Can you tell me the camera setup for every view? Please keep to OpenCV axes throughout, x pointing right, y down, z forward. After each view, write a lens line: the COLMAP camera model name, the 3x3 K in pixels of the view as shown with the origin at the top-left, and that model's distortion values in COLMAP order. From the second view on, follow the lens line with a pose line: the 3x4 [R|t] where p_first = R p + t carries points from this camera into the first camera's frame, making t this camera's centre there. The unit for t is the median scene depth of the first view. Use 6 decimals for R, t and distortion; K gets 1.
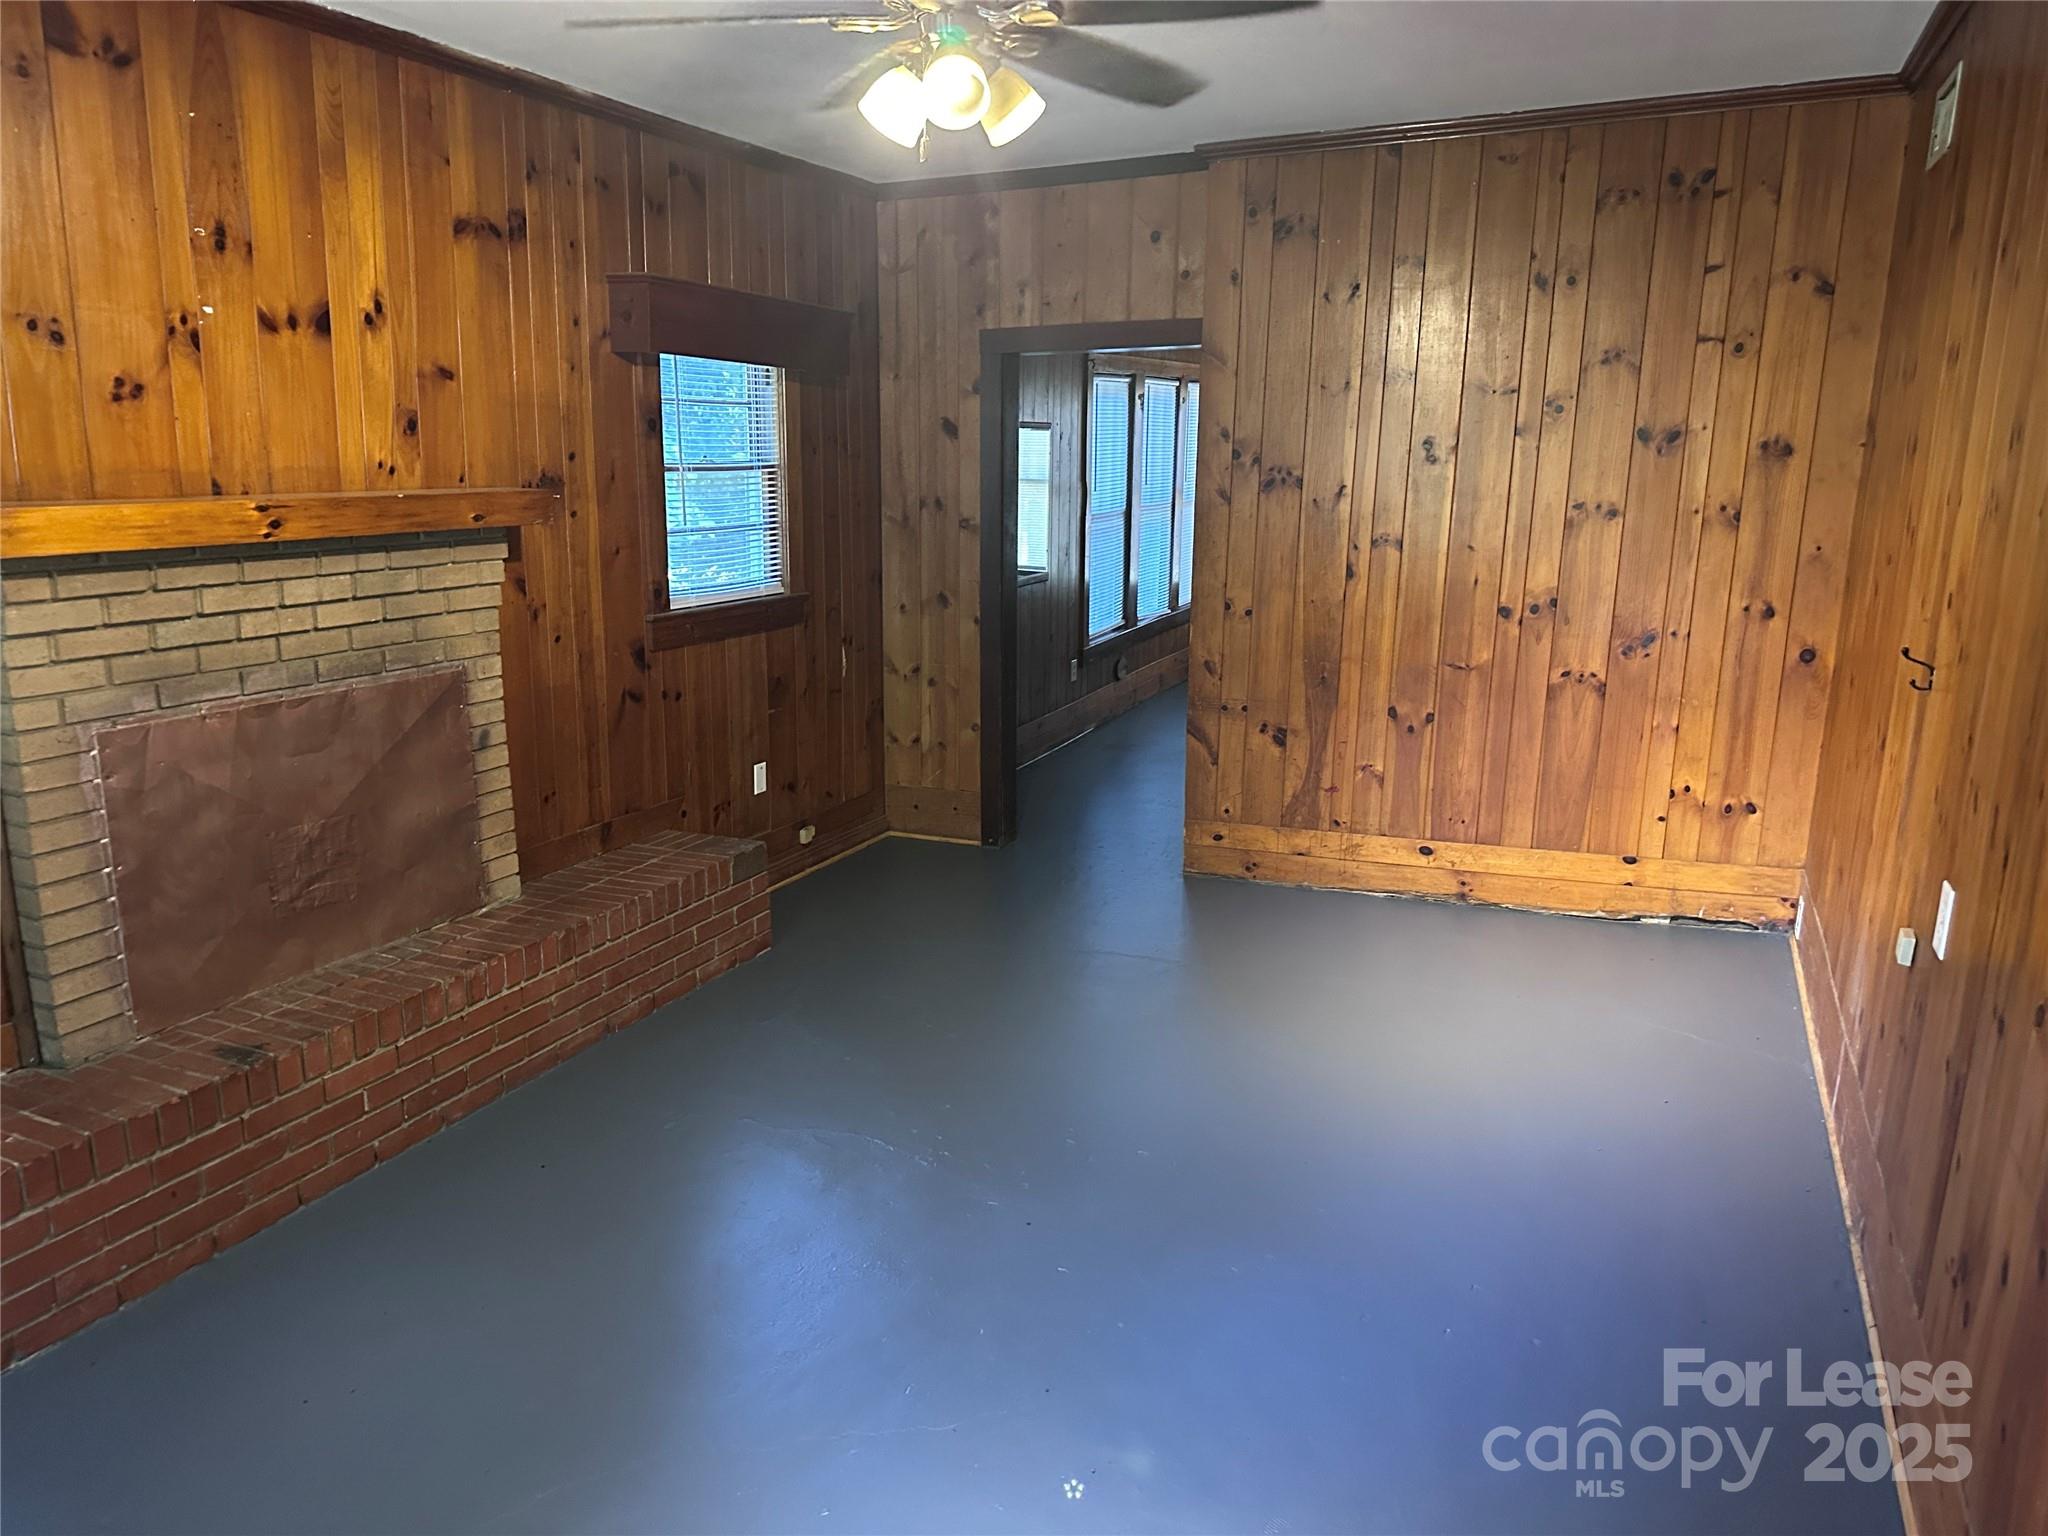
lens RADIAL K [[1422.6, 0, 1024.0], [0, 1422.6, 768.0], [0, 0, 1]] dist [0.004007, 0.004162]
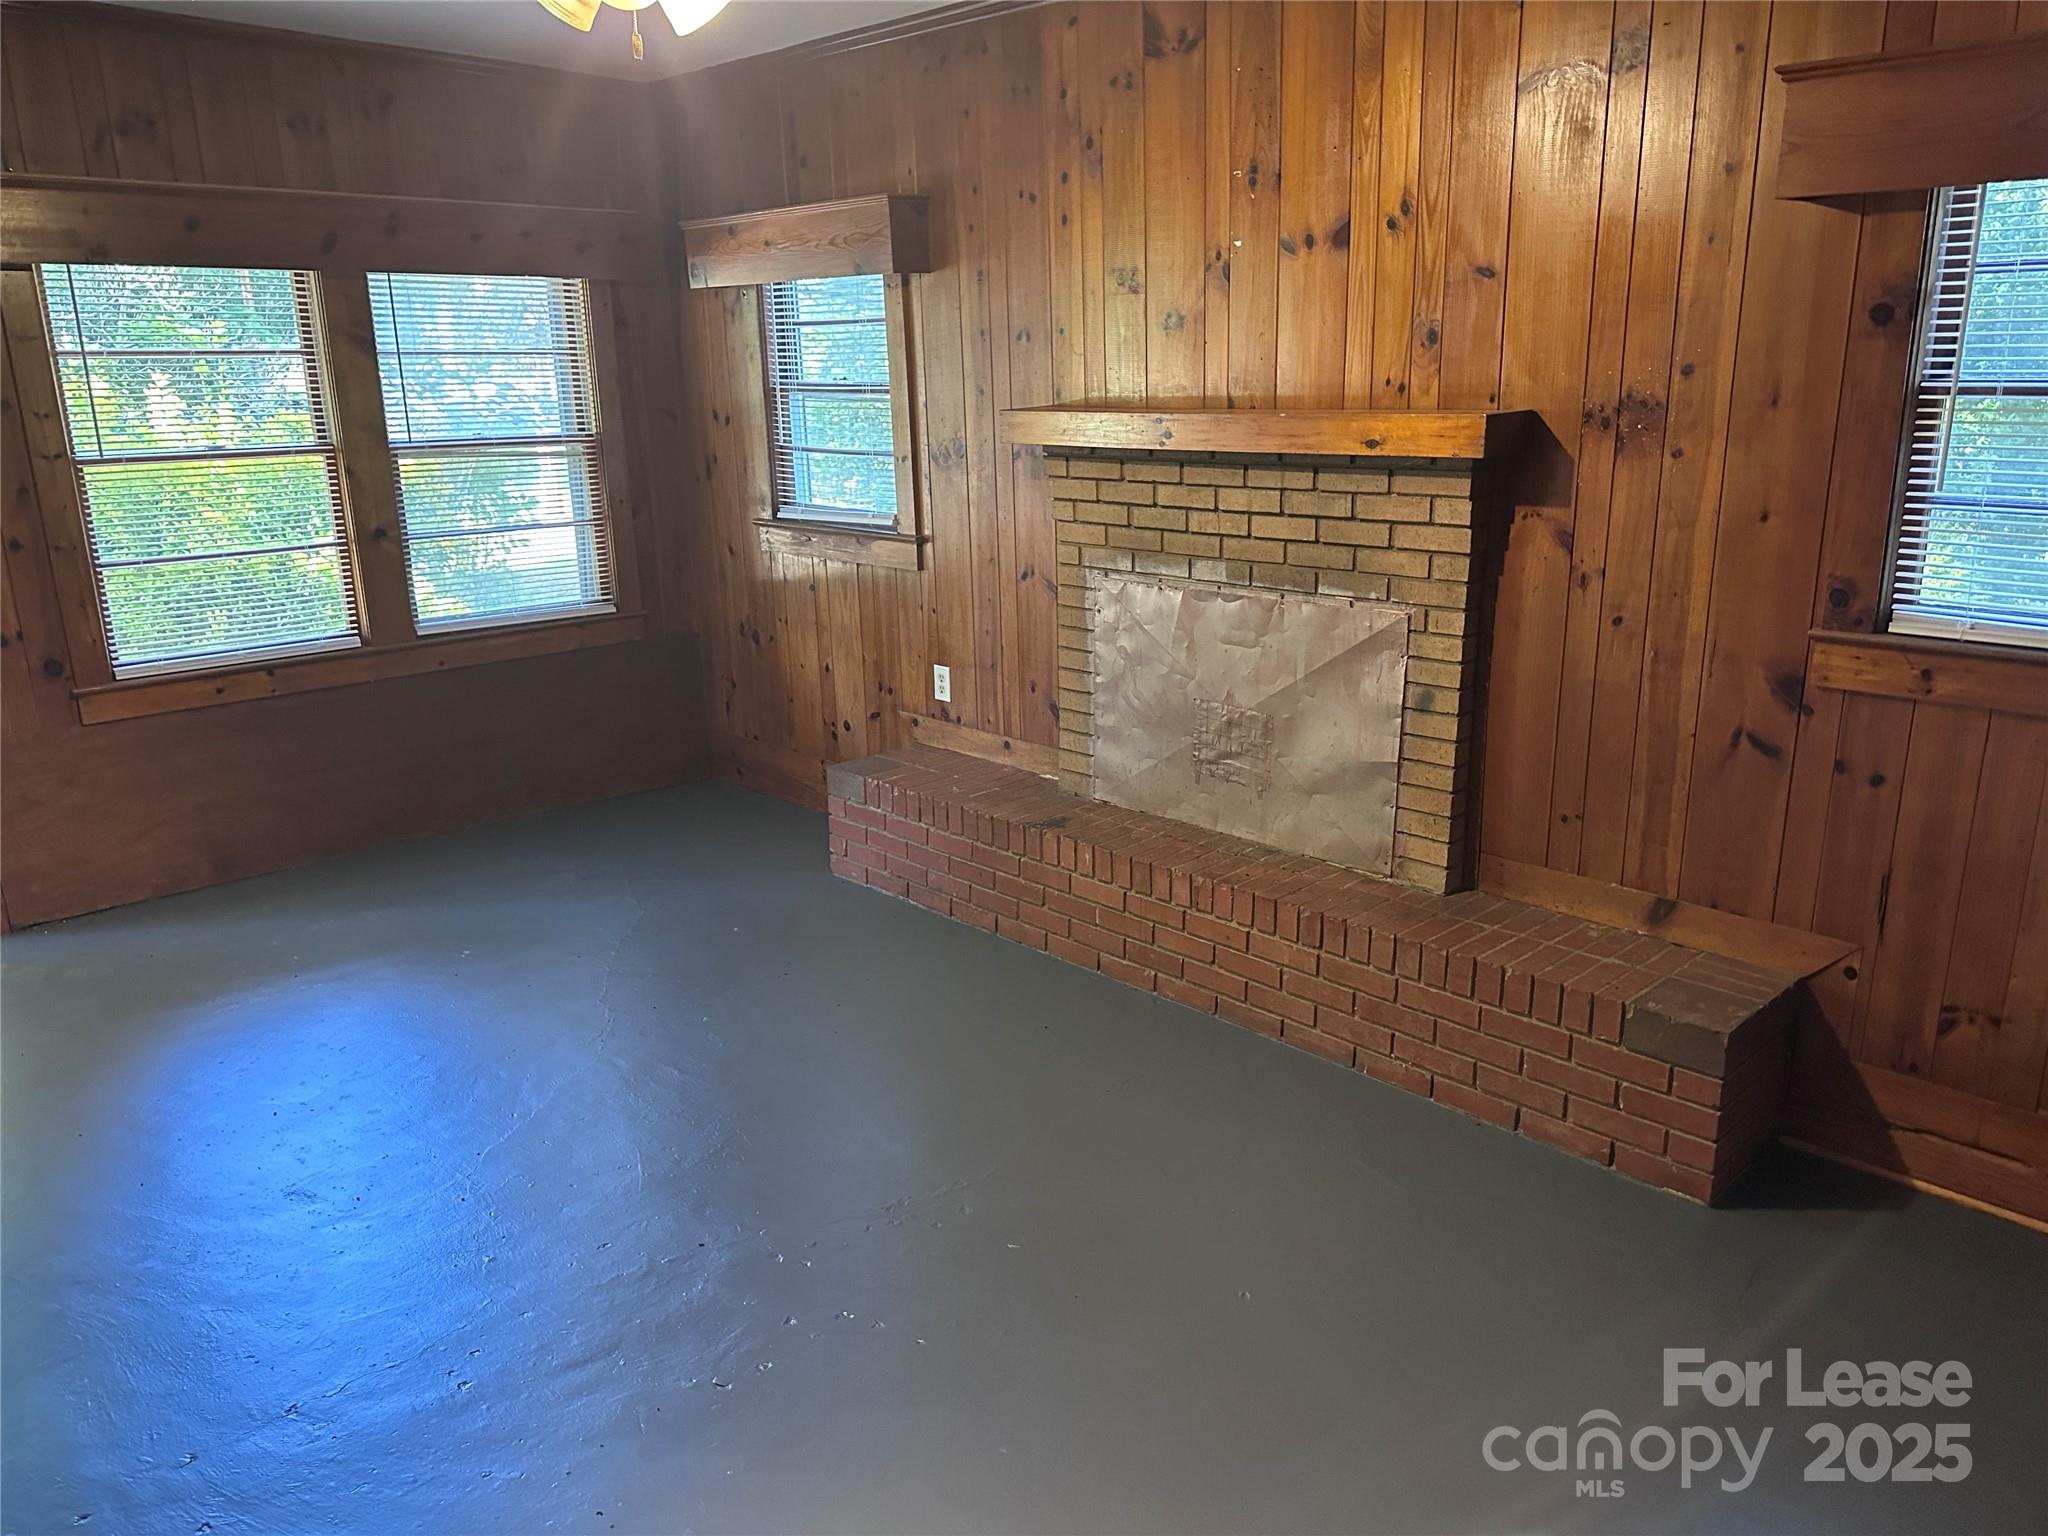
lens RADIAL K [[1454.7, 0, 1024.0], [0, 1454.7, 768.0], [0, 0, 1]] dist [0.153202, -0.273586]
pose [[-0.356278, 0.251805, -0.899811, 0.614458], [-0.191094, 0.923013, 0.333961, -0.272777], [0.914630, 0.290932, -0.280731, 1.196139]]
